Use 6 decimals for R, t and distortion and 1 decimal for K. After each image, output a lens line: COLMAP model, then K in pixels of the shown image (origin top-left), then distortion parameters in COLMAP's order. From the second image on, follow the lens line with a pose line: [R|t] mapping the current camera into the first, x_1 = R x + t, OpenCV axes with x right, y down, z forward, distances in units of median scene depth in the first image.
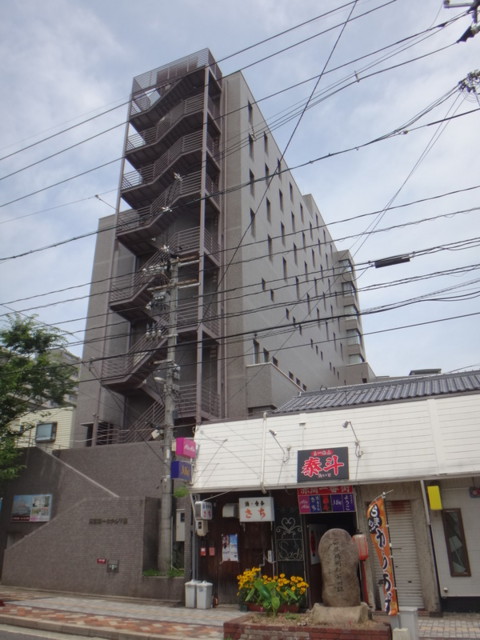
lens RADIAL K [[540.4, 0, 231.1], [0, 540.4, 321.2], [0, 0, 1]] dist [-0.016529, -0.021704]
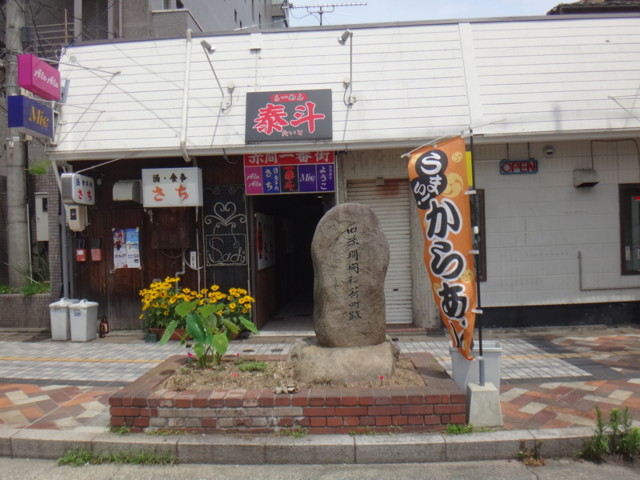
lens RADIAL K [[540.4, 0, 320.0], [0, 540.4, 240.0], [0, 0, 1]] dist [-0.016529, -0.021704]
pose [[0.944242, -0.010071, 0.329097, 0.003865], [-0.110514, 0.931851, 0.345603, 0.179486], [-0.310150, -0.362702, 0.878780, 0.405083]]
